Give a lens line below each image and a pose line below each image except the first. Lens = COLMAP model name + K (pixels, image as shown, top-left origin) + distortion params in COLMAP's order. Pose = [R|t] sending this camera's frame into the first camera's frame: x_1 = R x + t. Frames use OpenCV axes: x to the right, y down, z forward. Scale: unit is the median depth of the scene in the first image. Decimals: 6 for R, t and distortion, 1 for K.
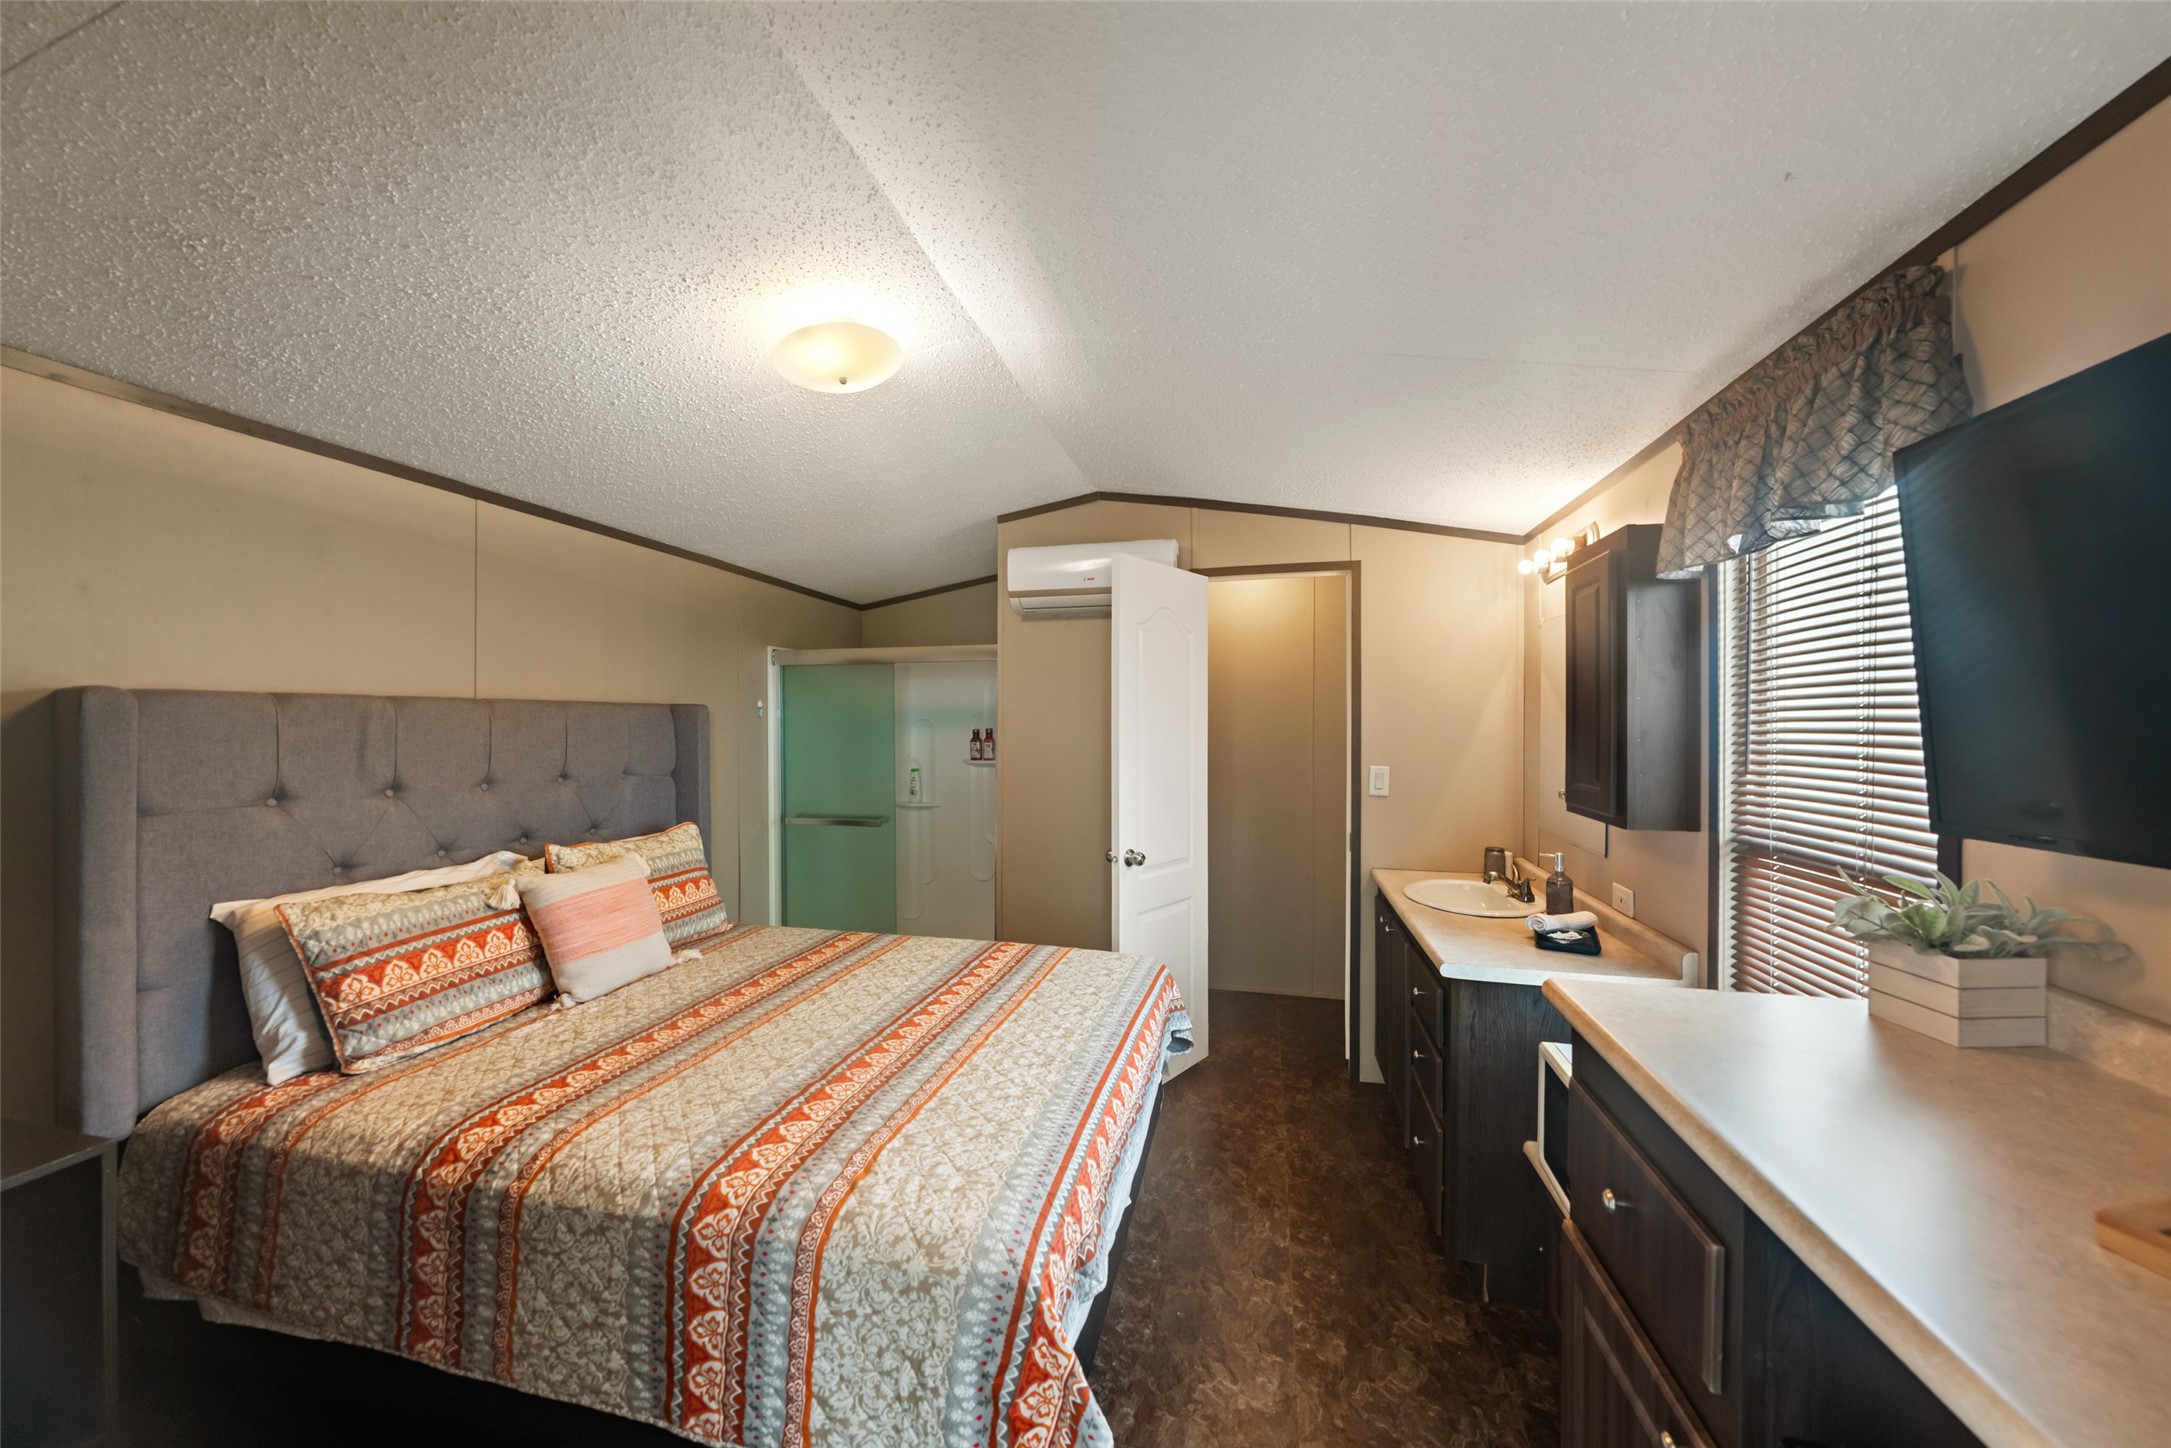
lens RADIAL K [[745.7, 0, 1082.0], [0, 745.7, 719.2], [0, 0, 1]] dist [0.000836, 0.000297]
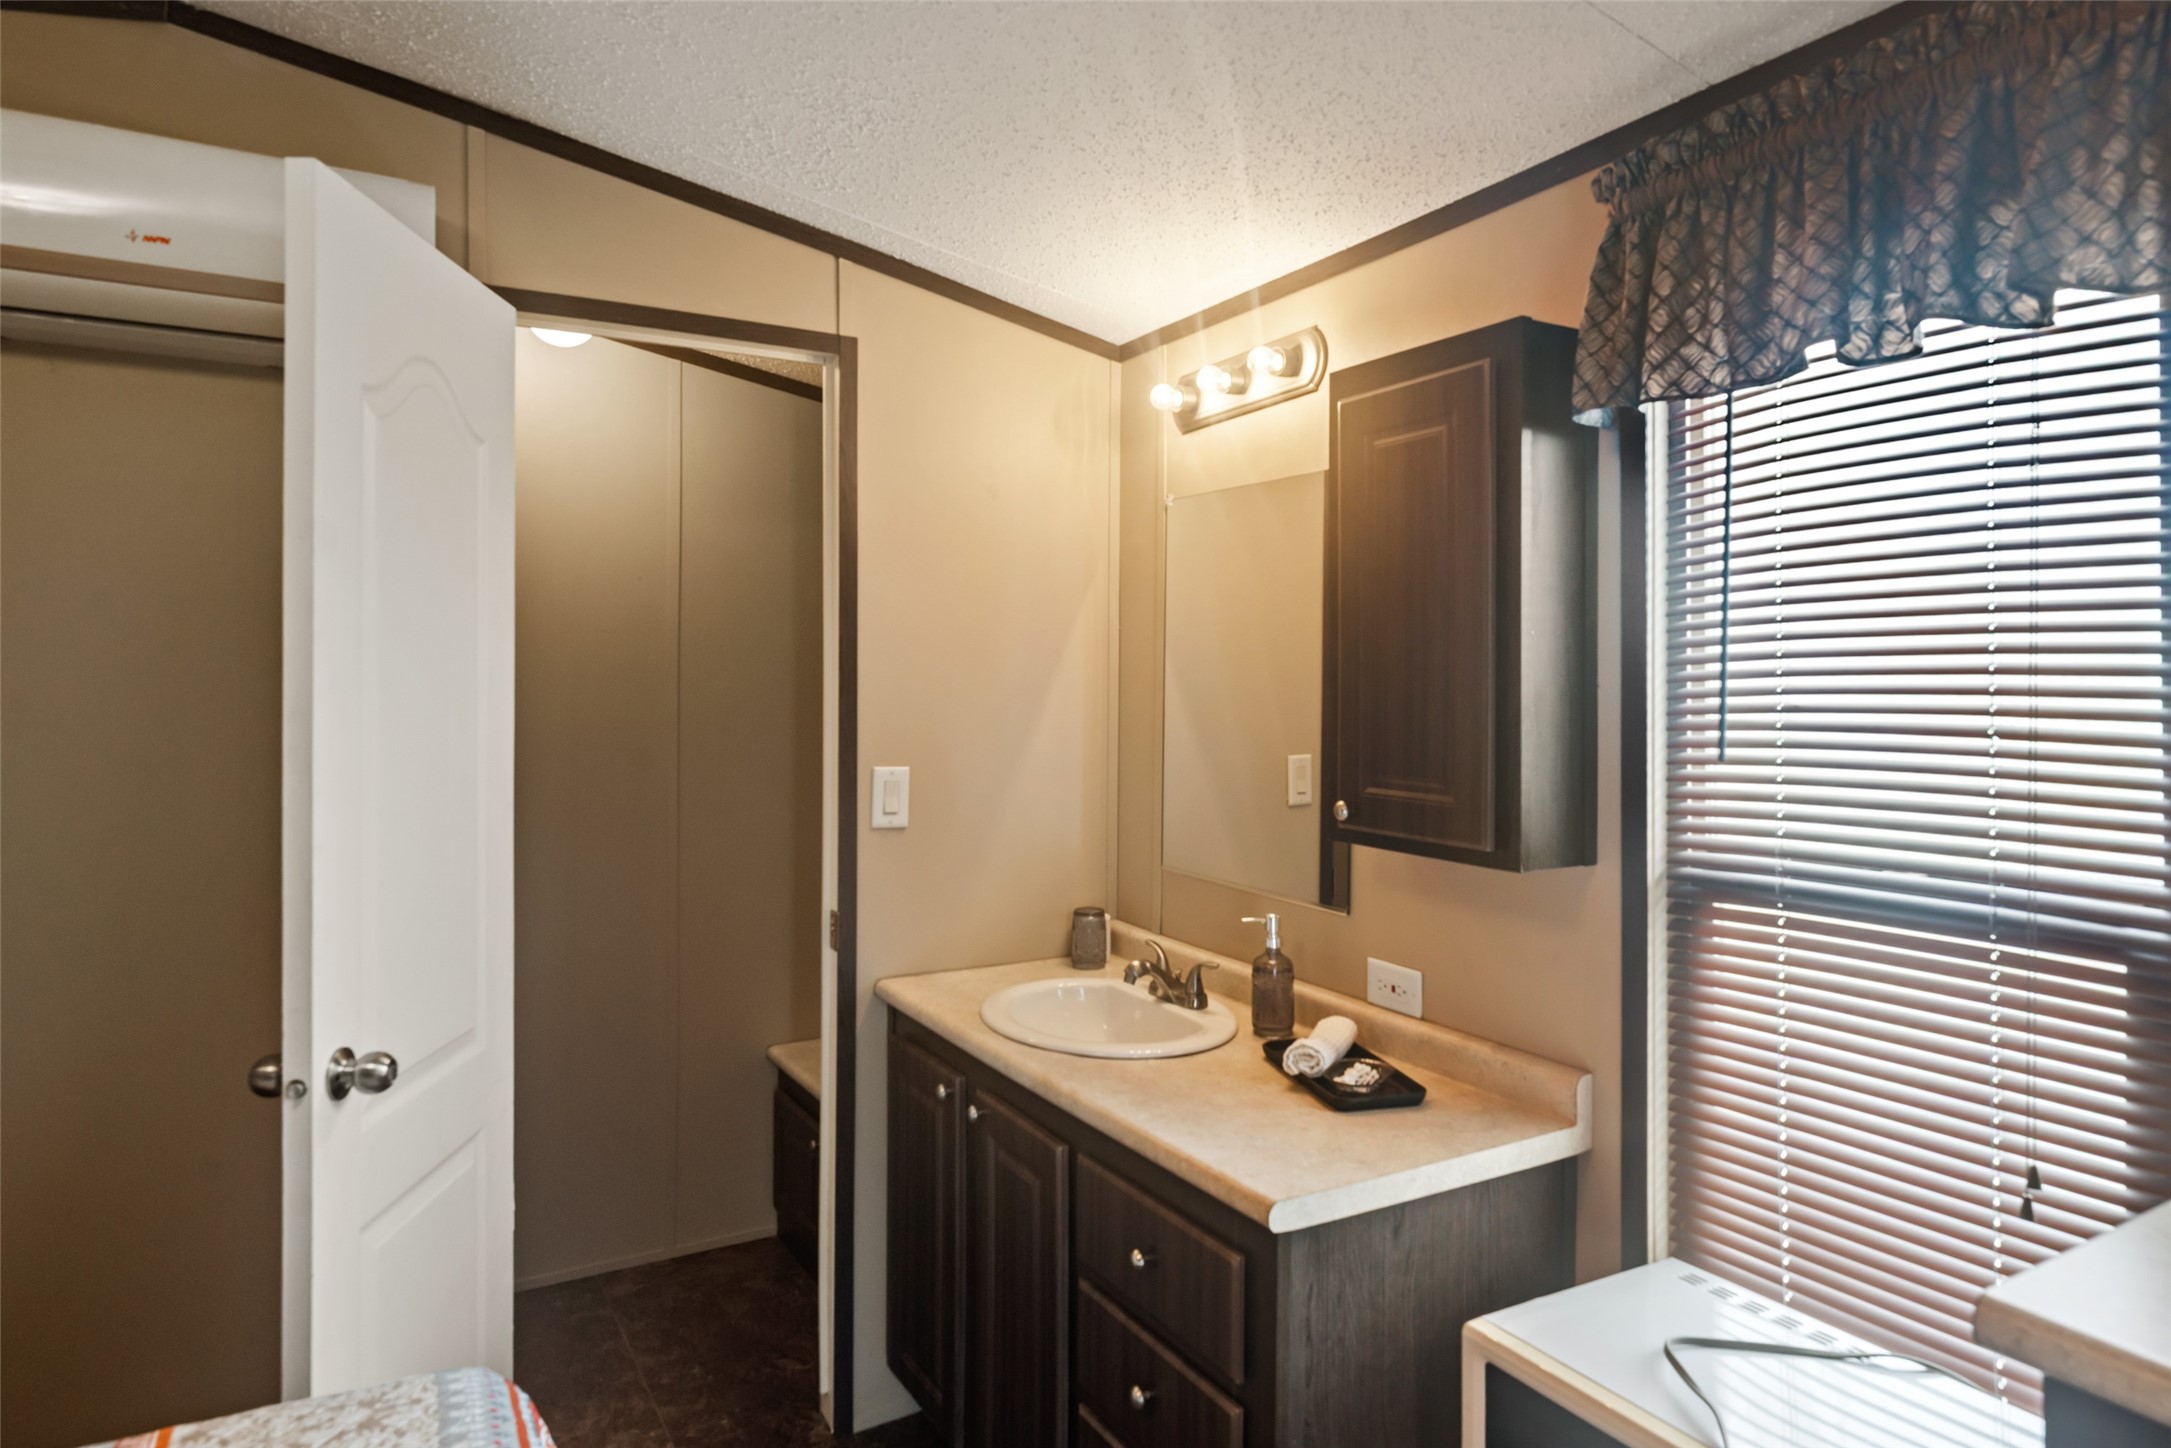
lens RADIAL K [[1260.2, 0, 1079.2], [0, 1260.2, 677.3], [0, 0, 1]] dist [0.003709, -0.000969]
pose [[0.720588, 0.005876, 0.693338, -0.110837], [-0.006457, 0.999978, -0.001764, 0.006528], [-0.693333, -0.003206, 0.720610, 0.427504]]
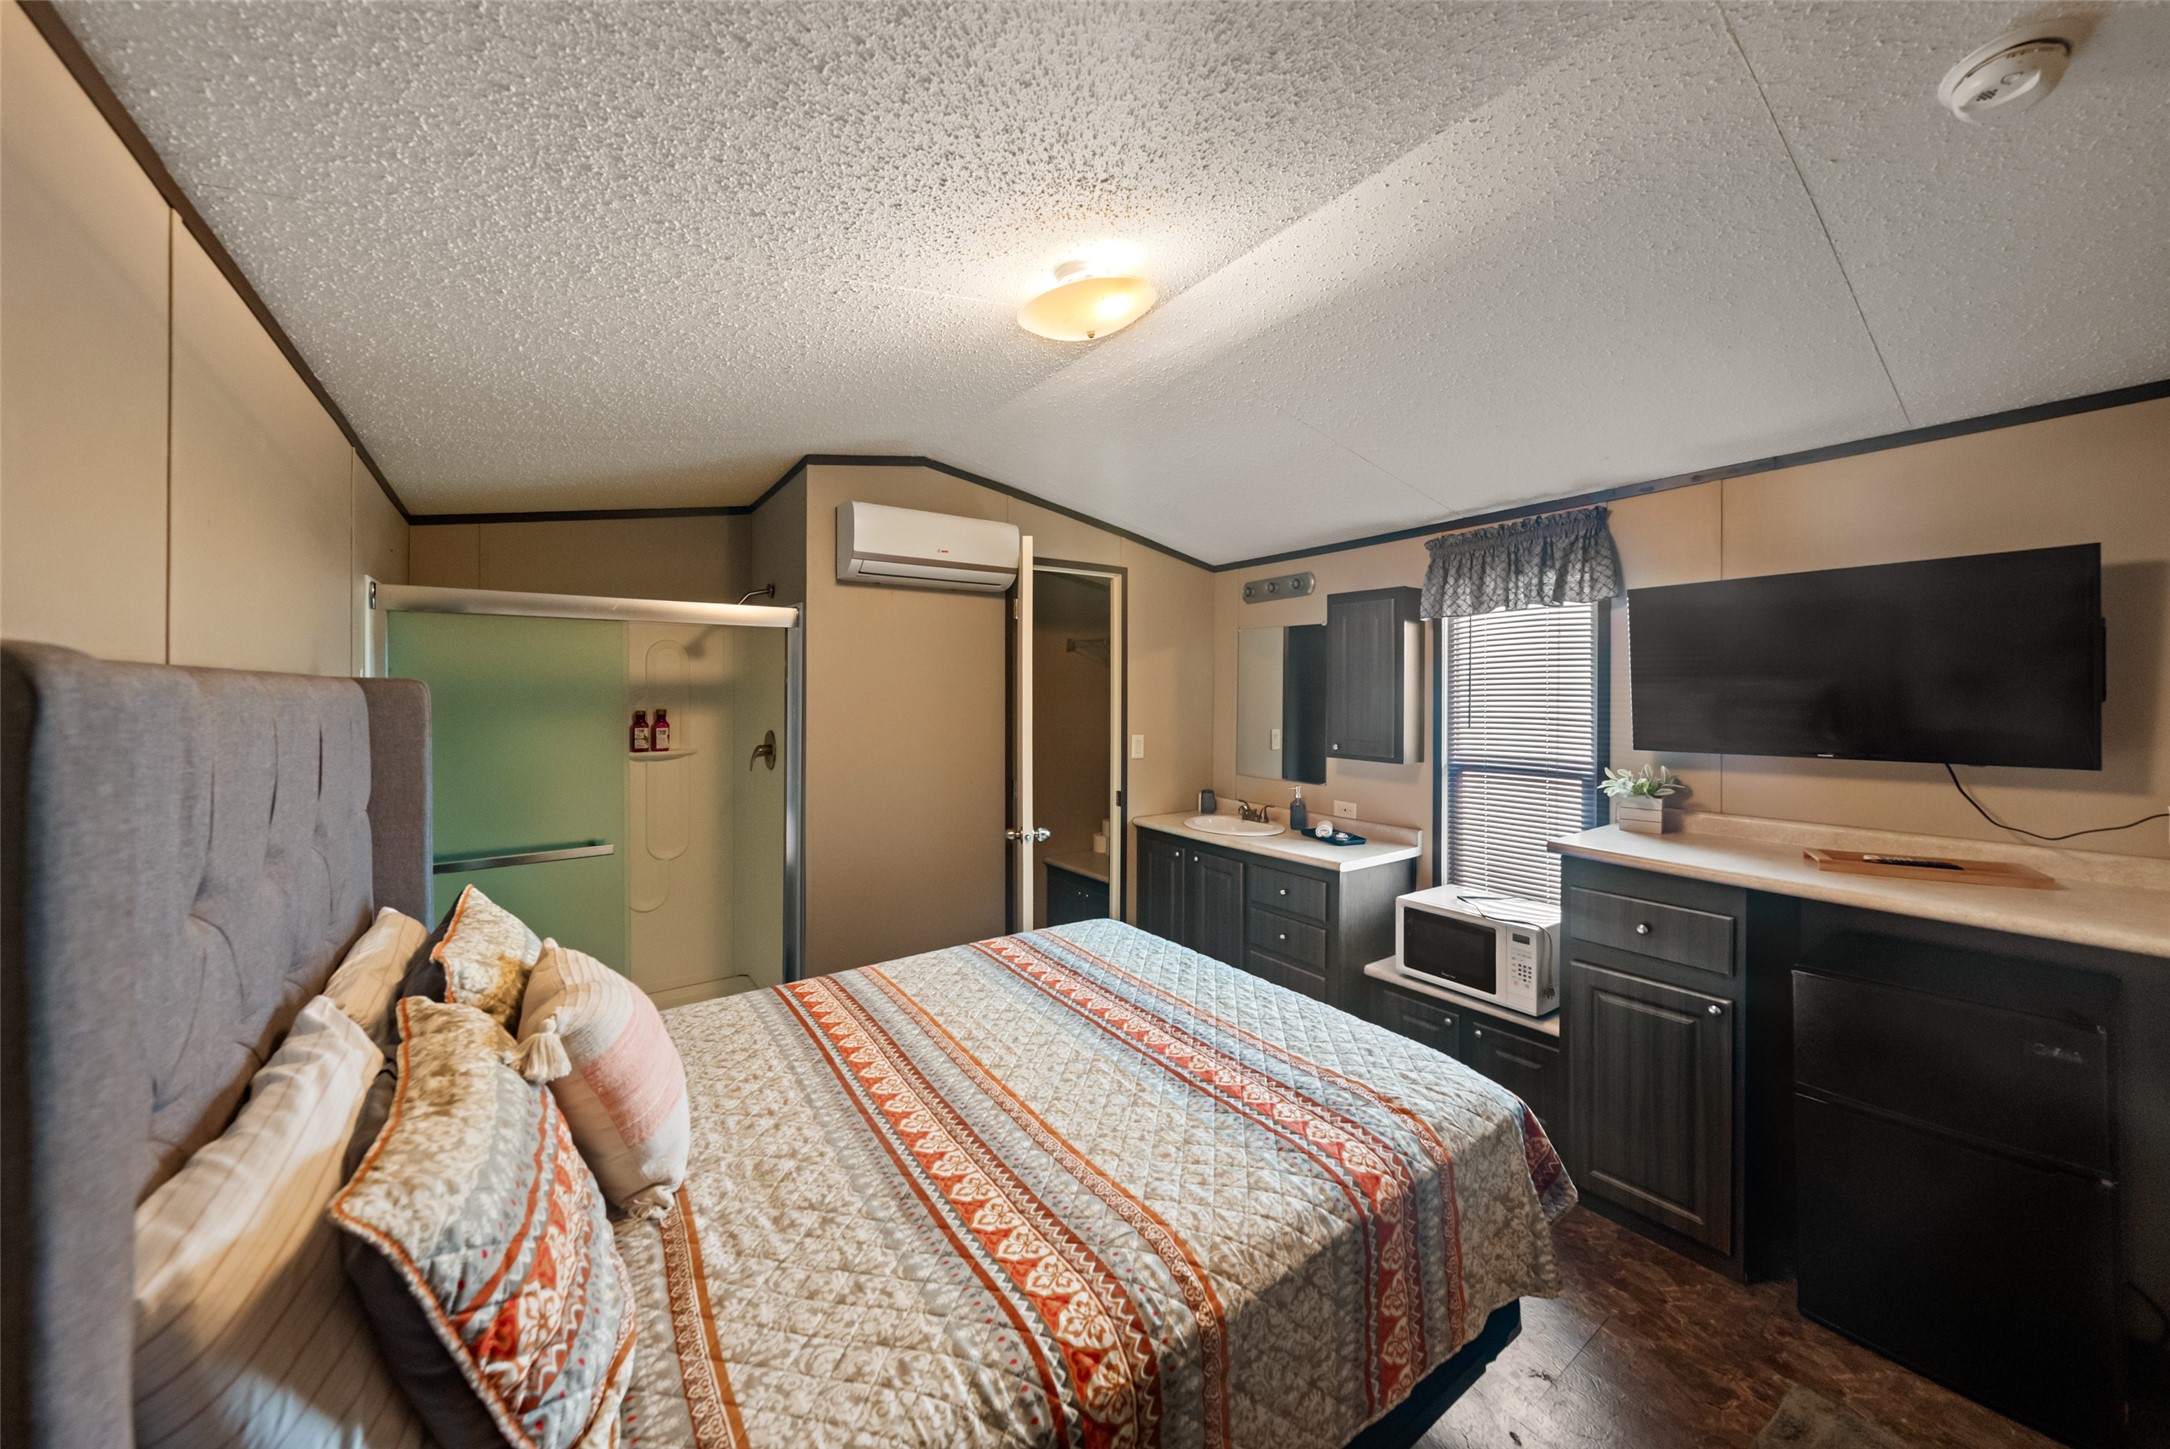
lens RADIAL K [[749.7, 0, 1084.5], [0, 749.7, 693.0], [0, 0, 1]] dist [-0.001069, -0.000032]
pose [[0.653731, -0.000697, 0.756727, -0.805346], [-0.002526, 0.999992, 0.003104, -0.014325], [-0.756723, -0.003941, 0.653724, 0.329584]]
